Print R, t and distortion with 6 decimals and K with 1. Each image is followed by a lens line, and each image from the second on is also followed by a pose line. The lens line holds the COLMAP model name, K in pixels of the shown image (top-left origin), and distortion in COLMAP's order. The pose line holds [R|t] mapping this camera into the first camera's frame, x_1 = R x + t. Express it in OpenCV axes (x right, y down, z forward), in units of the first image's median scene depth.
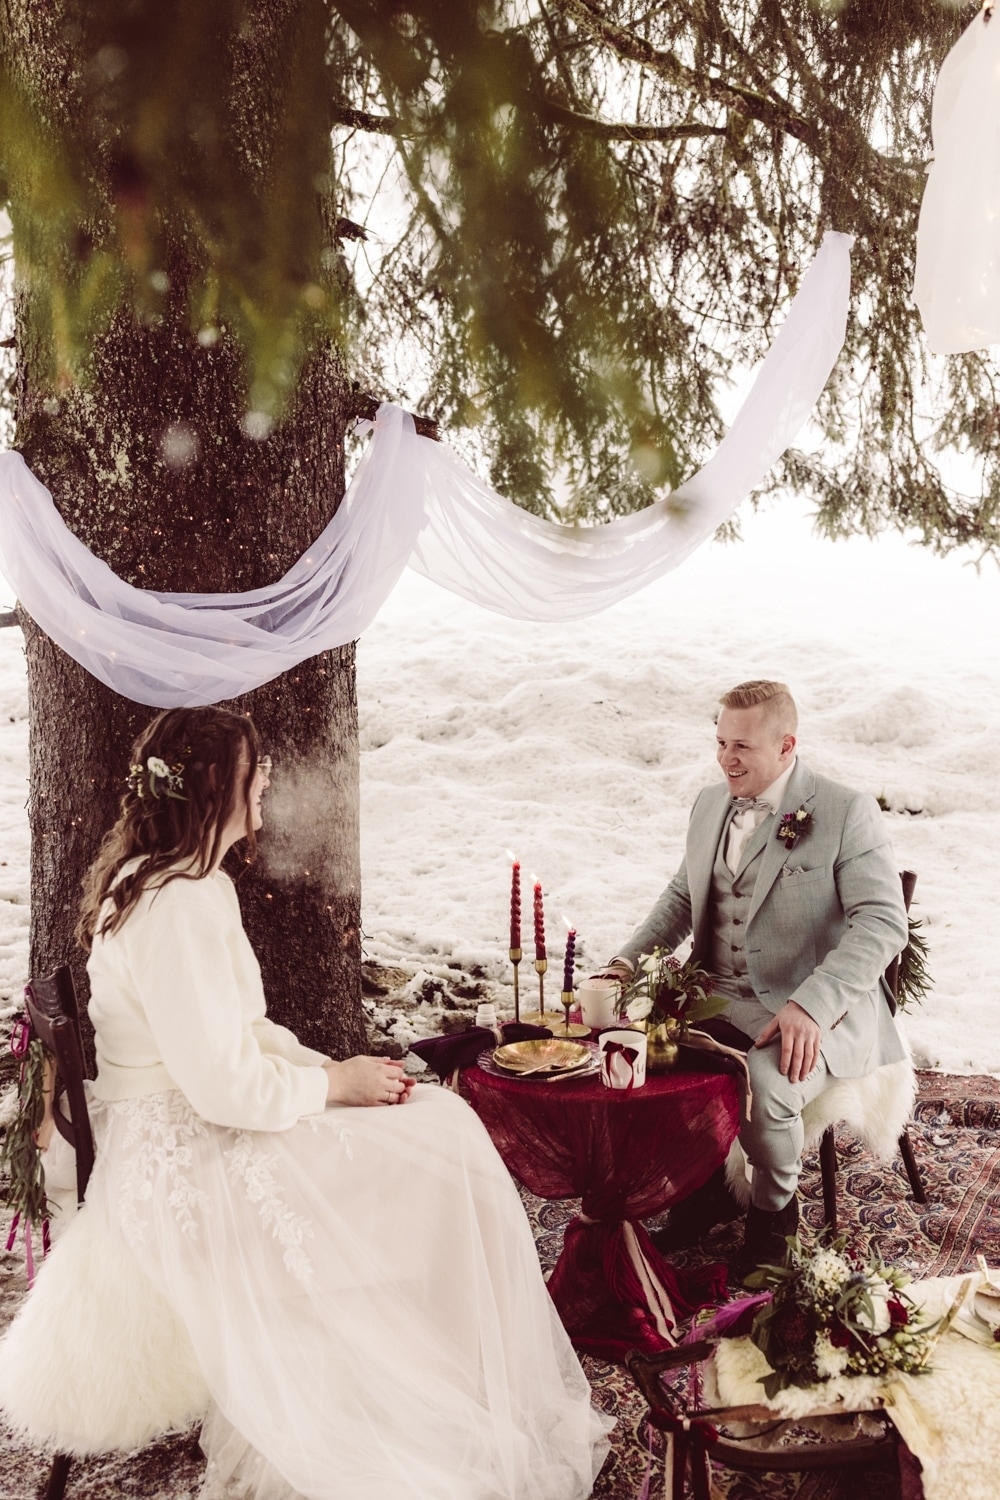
lens RADIAL K [[1401.3, 0, 520.8], [0, 1401.3, 751.2], [0, 0, 1]] dist [-0.011362, -0.001246]
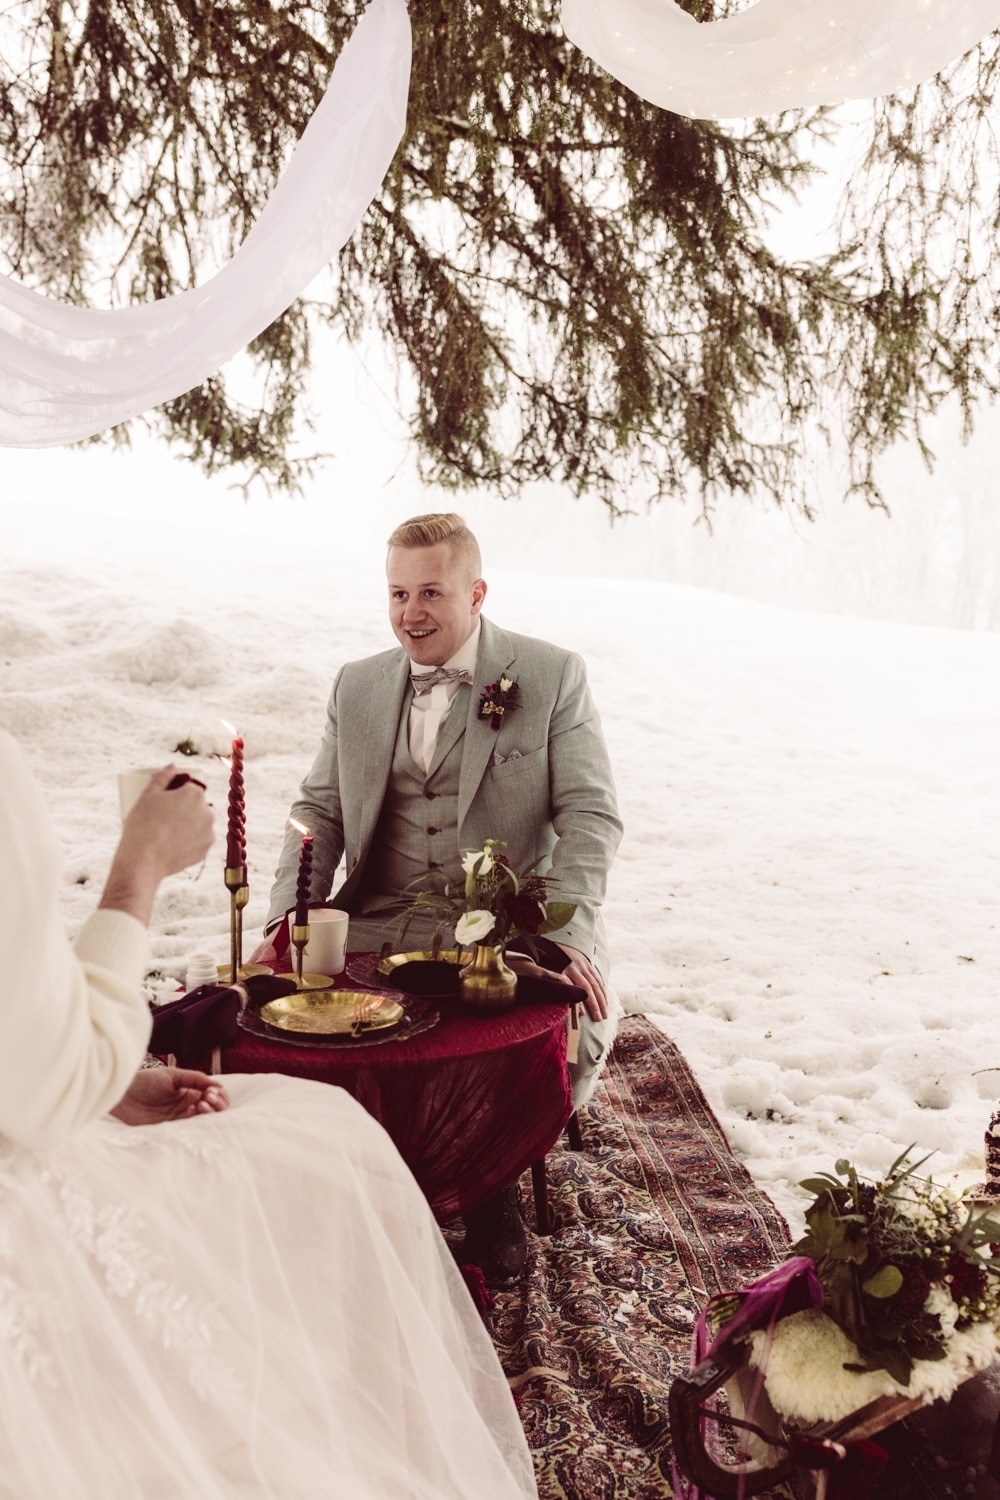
lens RADIAL K [[1510.1, 0, 478.6], [0, 1510.1, 748.1], [0, 0, 1]] dist [-0.000969, 0.010853]
pose [[0.808933, -0.014160, 0.587731, -0.252810], [0.013607, 0.999893, 0.005360, 0.061192], [-0.587744, 0.003661, 0.809039, 0.254009]]
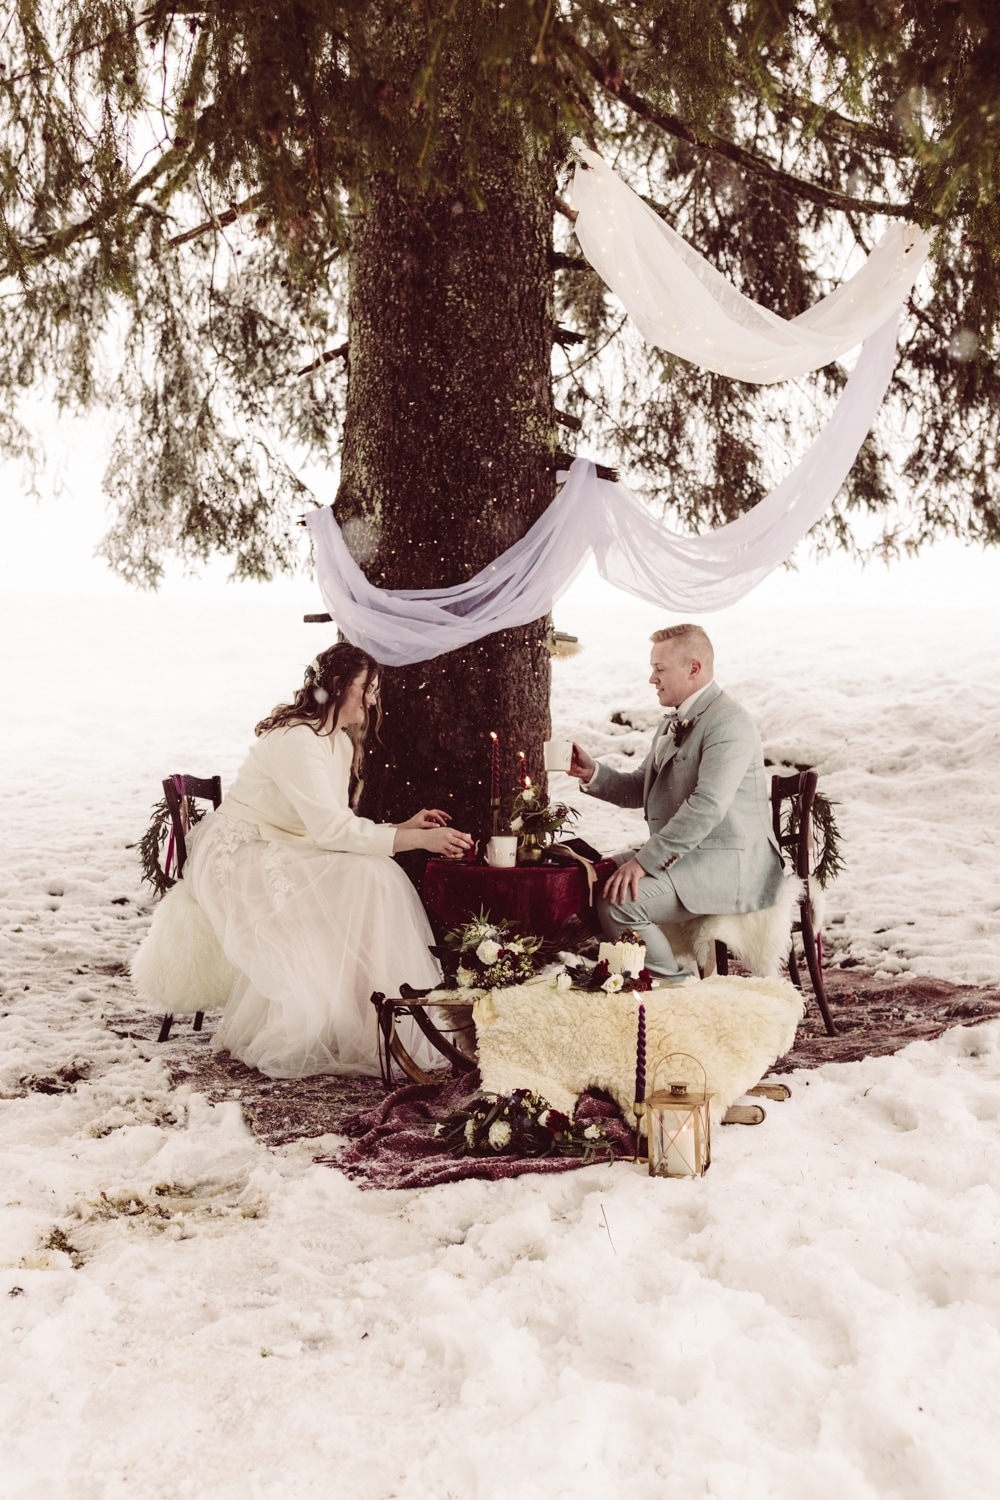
lens RADIAL K [[1510.1, 0, 478.6], [0, 1510.1, 748.1], [0, 0, 1]] dist [-0.000969, 0.010853]
pose [[0.844453, 0.015887, -0.535394, 0.682730], [-0.060528, 0.995988, -0.065913, 0.155524], [0.532198, 0.088066, 0.842027, -0.315088]]
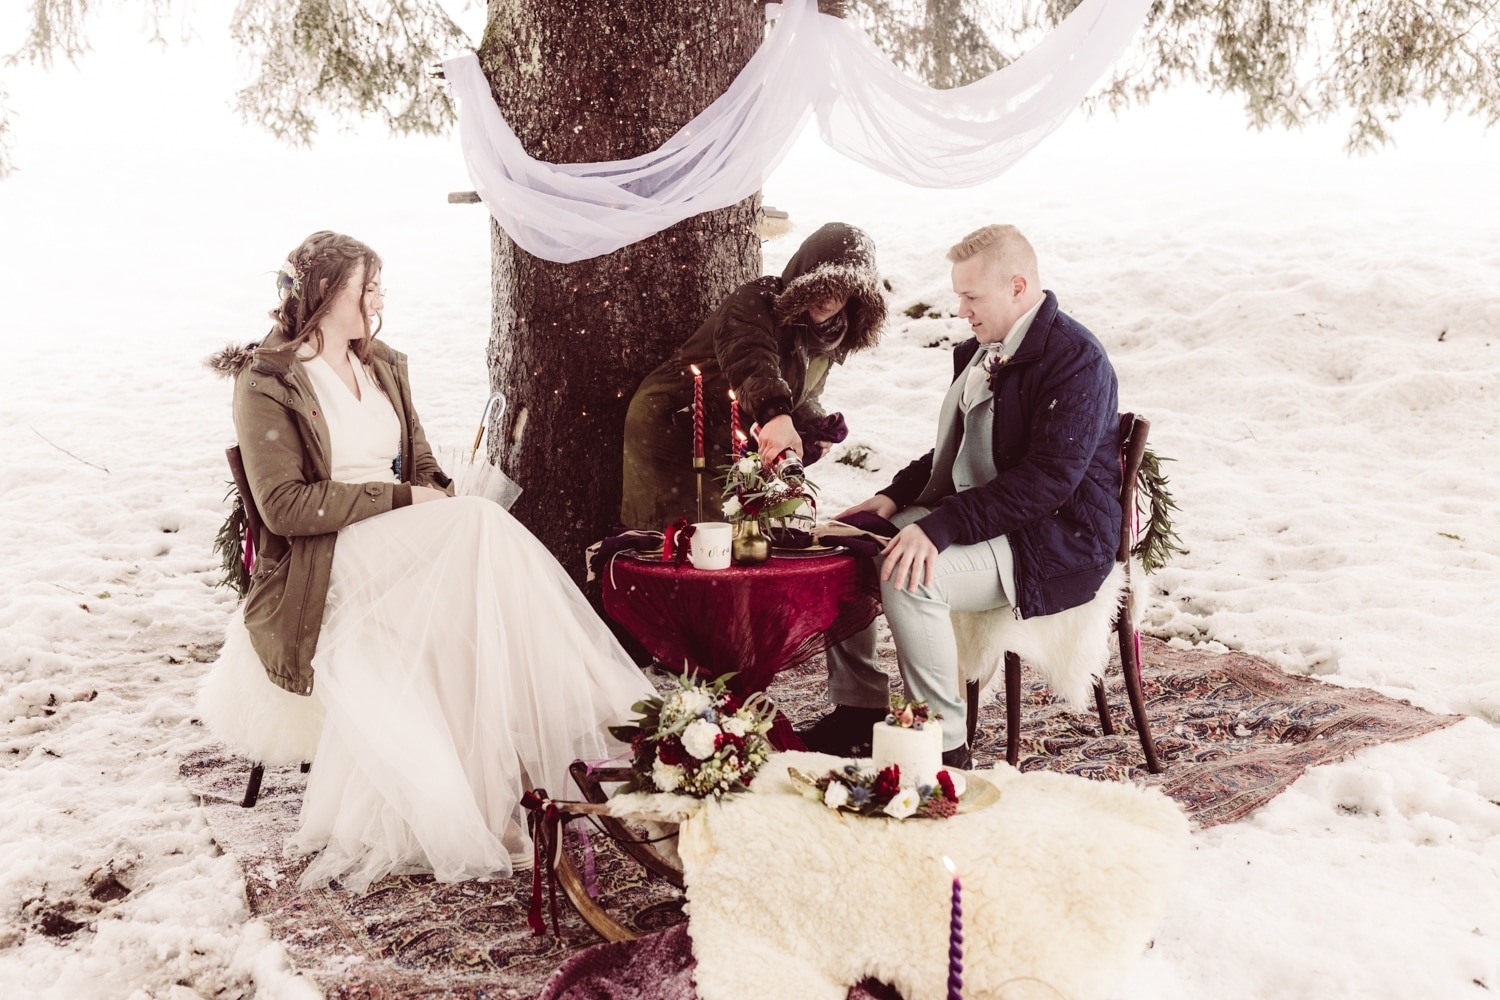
lens RADIAL K [[1421.1, 0, 729.3], [0, 1421.1, 454.3], [0, 0, 1]] dist [0.008418, 0.003474]
pose [[0.867743, 0.061161, -0.493236, 0.459468], [-0.043216, 0.997926, 0.047714, 0.065838], [0.495132, -0.020087, 0.868586, 0.019535]]
